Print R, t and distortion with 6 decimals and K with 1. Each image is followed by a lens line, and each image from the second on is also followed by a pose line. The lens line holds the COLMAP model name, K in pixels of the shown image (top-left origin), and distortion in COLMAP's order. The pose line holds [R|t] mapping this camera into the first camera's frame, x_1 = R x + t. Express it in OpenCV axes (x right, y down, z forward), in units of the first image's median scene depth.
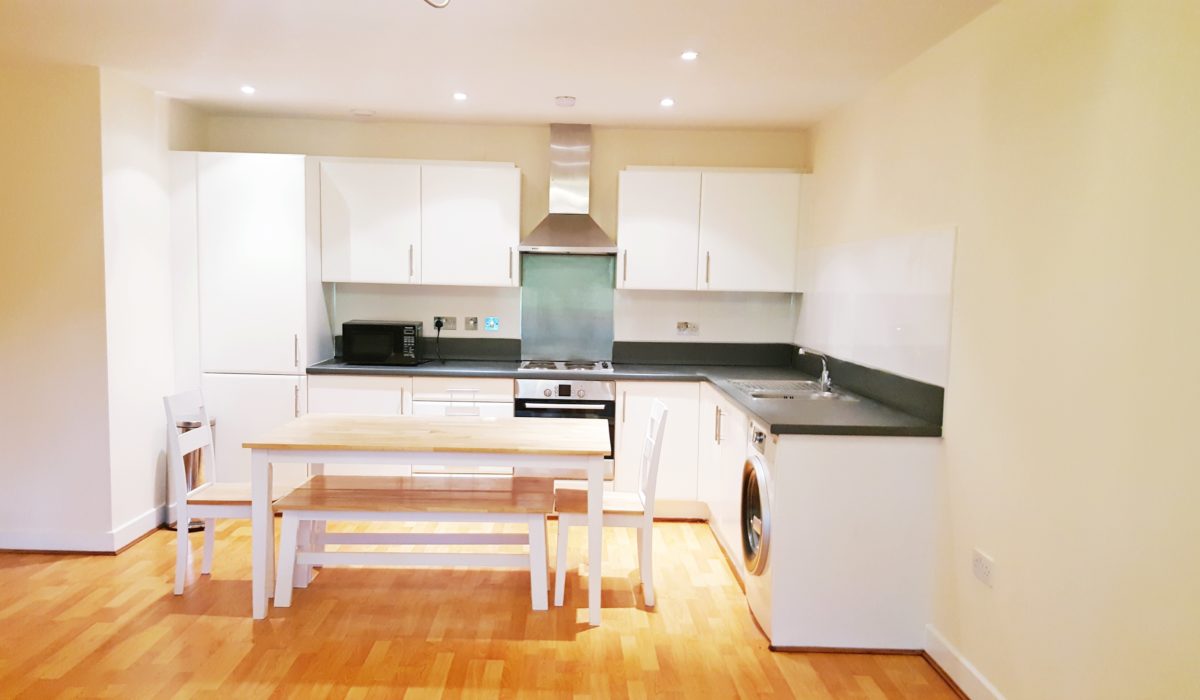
lens RADIAL K [[920.0, 0, 601.0], [0, 920.0, 372.1], [0, 0, 1]] dist [0.097890, -0.157383]
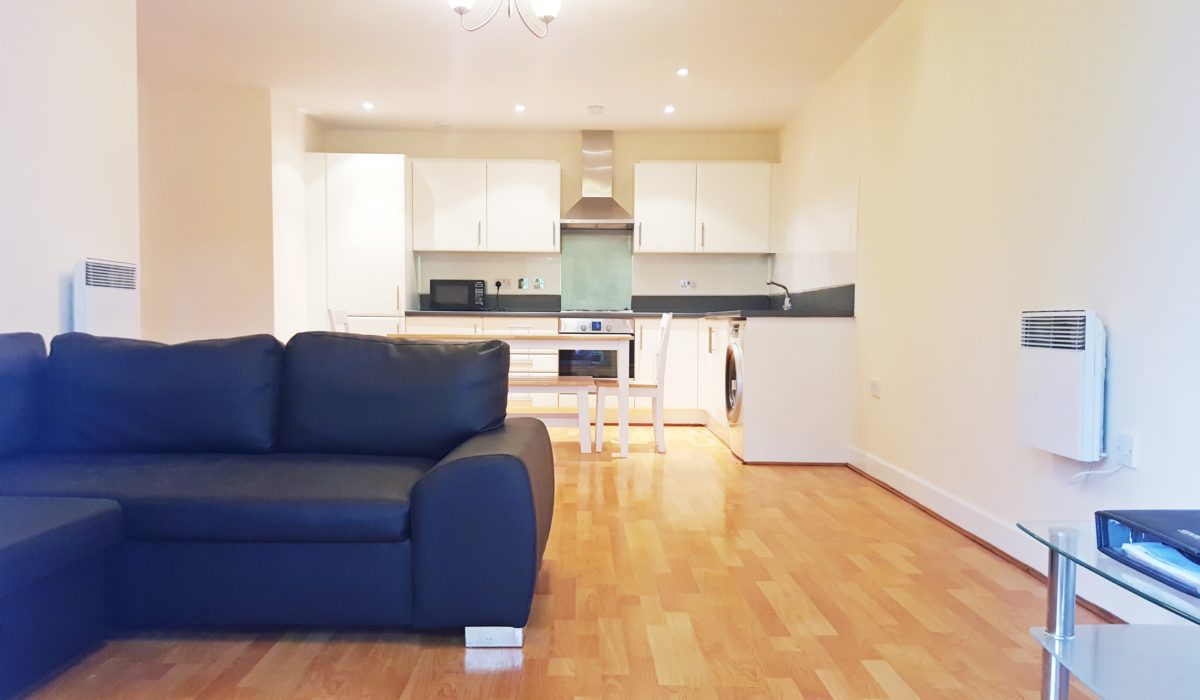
lens RADIAL K [[920.0, 0, 601.0], [0, 920.0, 372.1], [0, 0, 1]] dist [0.097890, -0.157383]
pose [[0.999805, -0.014802, -0.013046, -0.016151], [0.014219, 0.998943, -0.043702, 0.142047], [0.013679, 0.043508, 0.998959, -0.323204]]
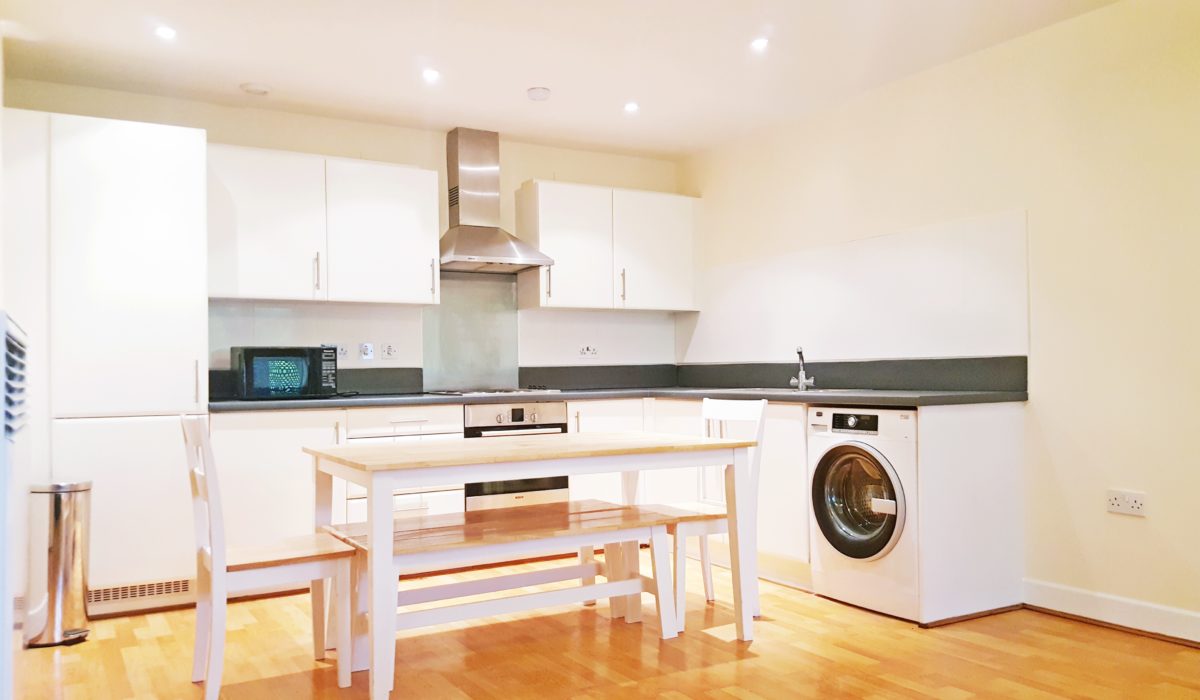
lens RADIAL K [[909.9, 0, 581.1], [0, 909.9, 364.0], [0, 0, 1]] dist [0.089586, -0.146365]
pose [[0.878379, -0.030459, 0.476993, -0.396480], [0.081083, 0.992999, -0.085904, 0.050616], [-0.471036, 0.114132, 0.874699, 0.190080]]
